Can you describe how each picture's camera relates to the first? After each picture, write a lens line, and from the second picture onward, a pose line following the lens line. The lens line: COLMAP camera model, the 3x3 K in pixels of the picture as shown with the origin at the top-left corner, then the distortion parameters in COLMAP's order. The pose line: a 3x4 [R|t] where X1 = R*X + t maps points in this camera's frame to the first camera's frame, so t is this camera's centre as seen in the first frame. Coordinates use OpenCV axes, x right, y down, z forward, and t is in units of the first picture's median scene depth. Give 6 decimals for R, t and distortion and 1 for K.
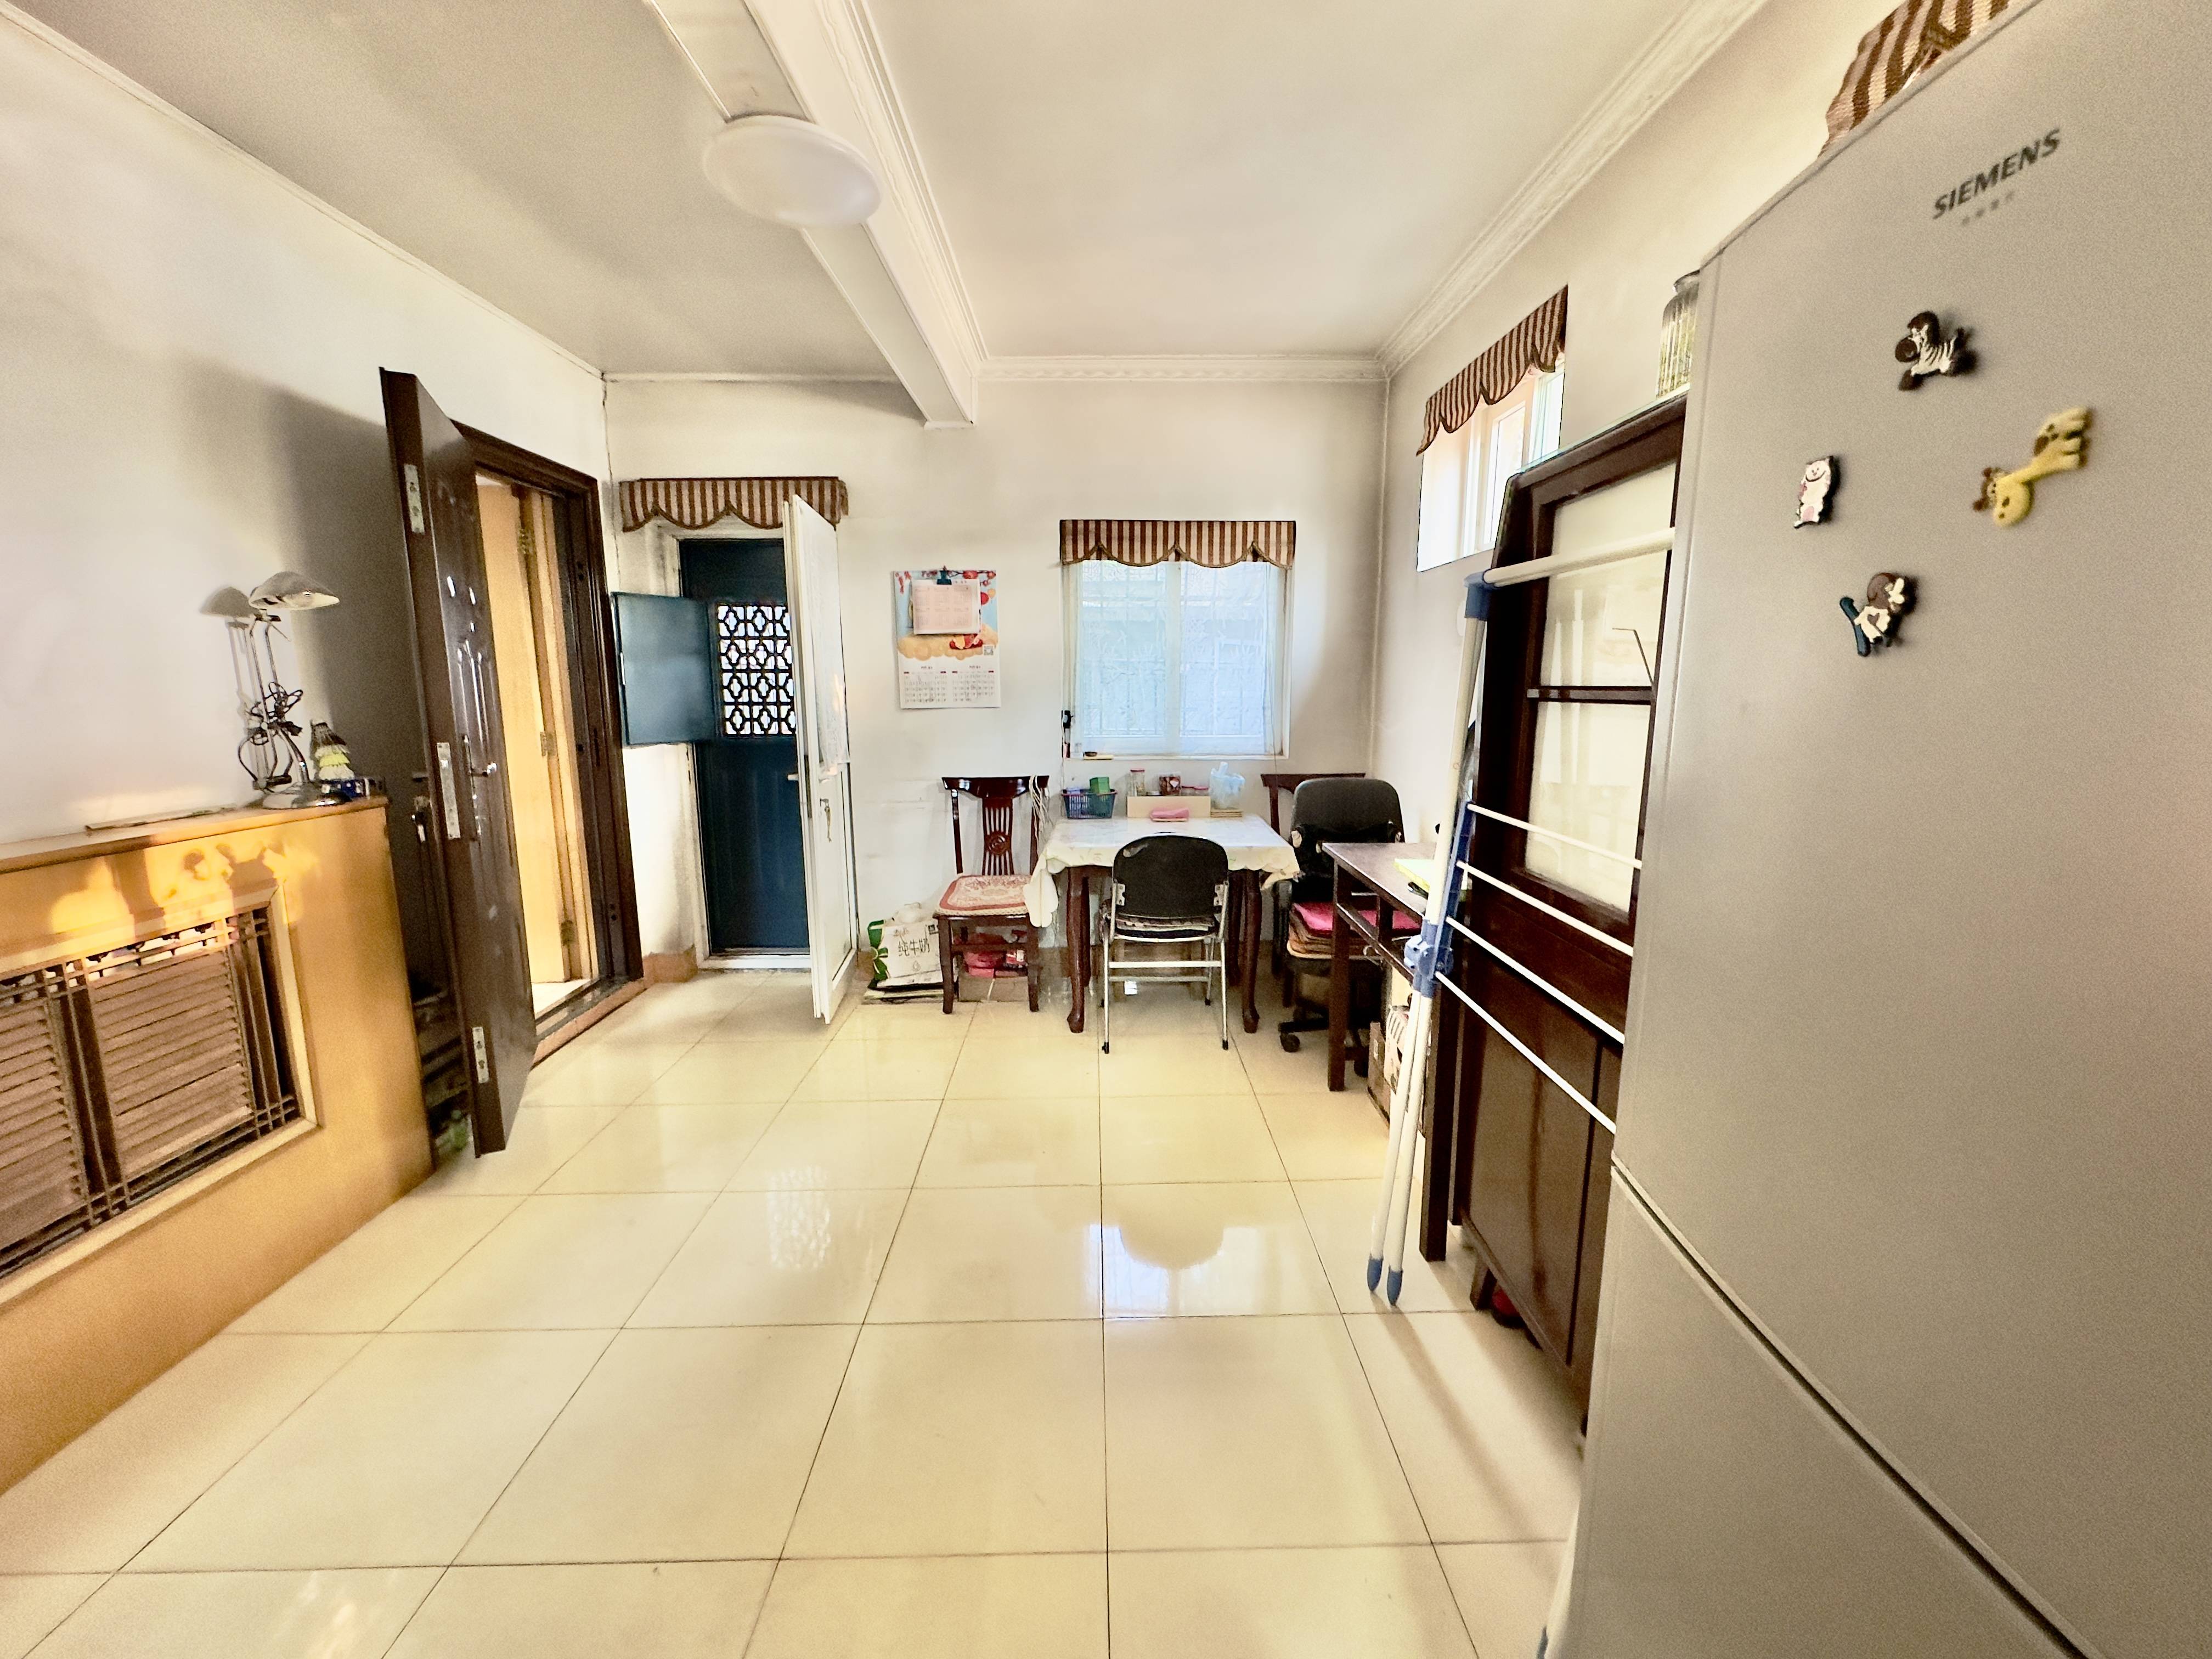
lens RADIAL K [[883.9, 0, 1099.6], [0, 883.9, 821.4], [0, 0, 1]] dist [-0.002099, 0.000352]
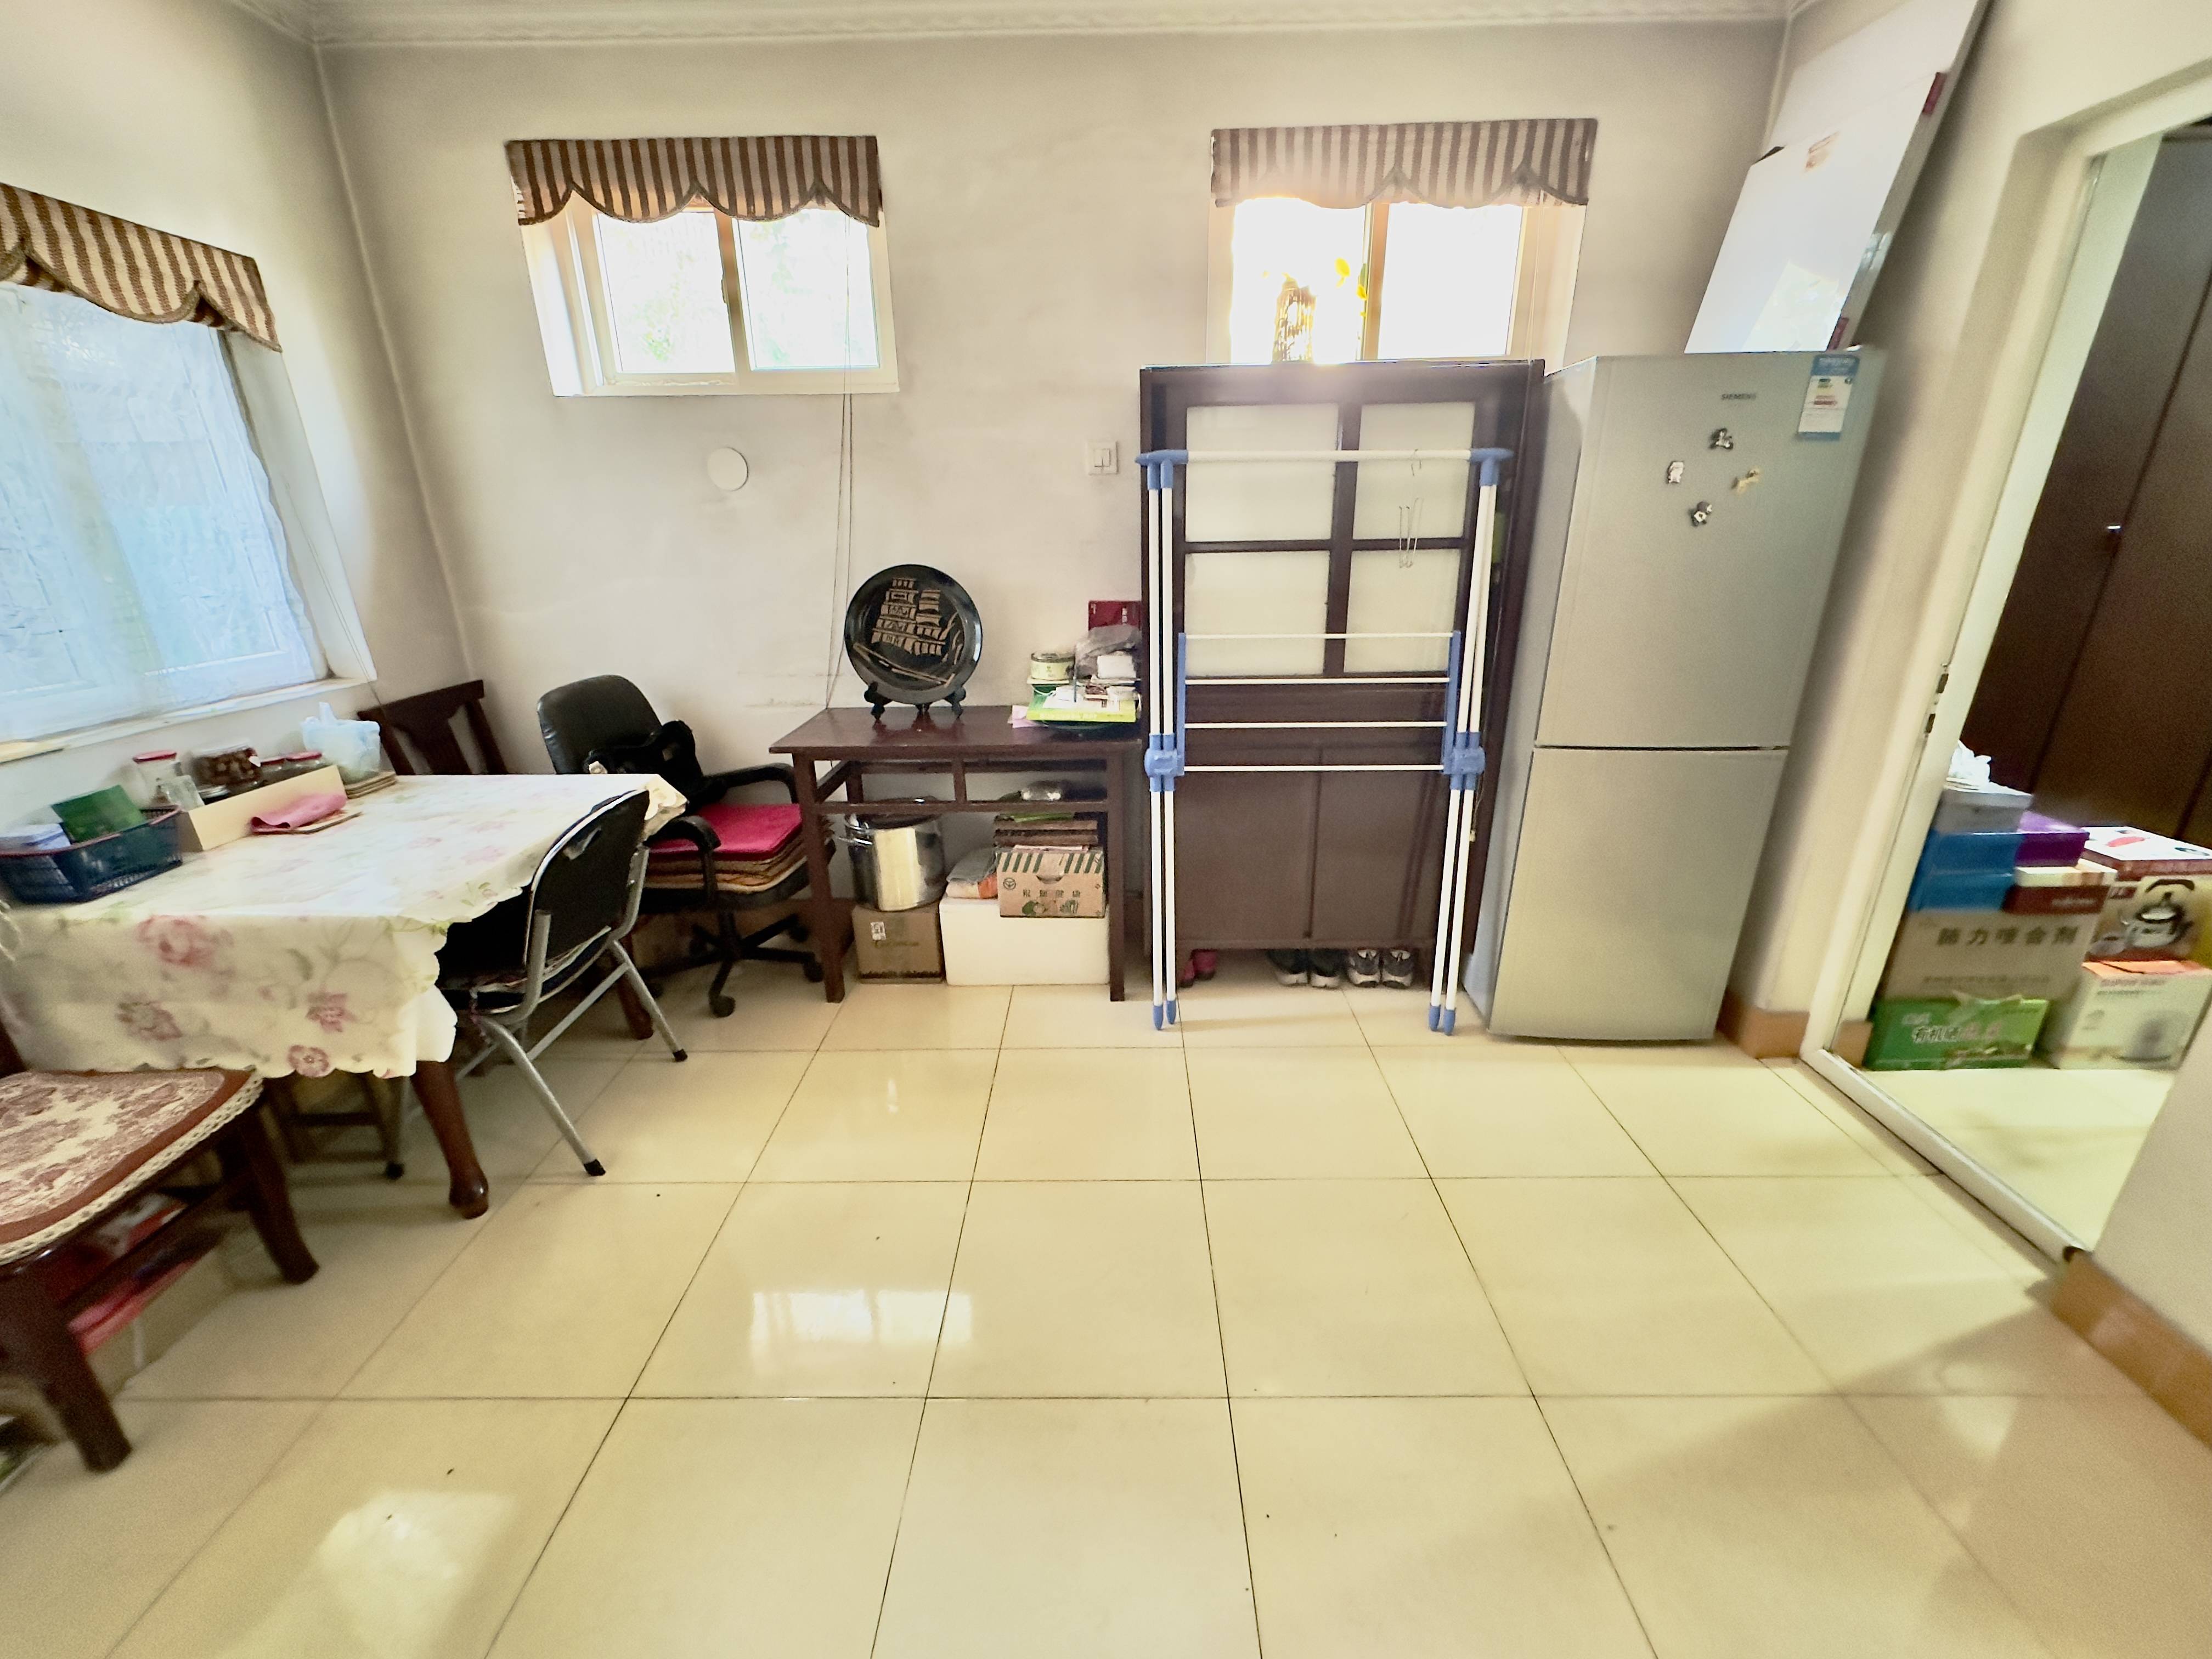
lens RADIAL K [[883.9, 0, 1099.9], [0, 883.9, 835.3], [0, 0, 1]] dist [-0.002099, 0.000352]
pose [[0.016171, -0.334796, 0.942152, -0.424349], [0.172185, 0.929131, 0.327213, -0.089062], [-0.984932, 0.156933, 0.072672, 0.482959]]
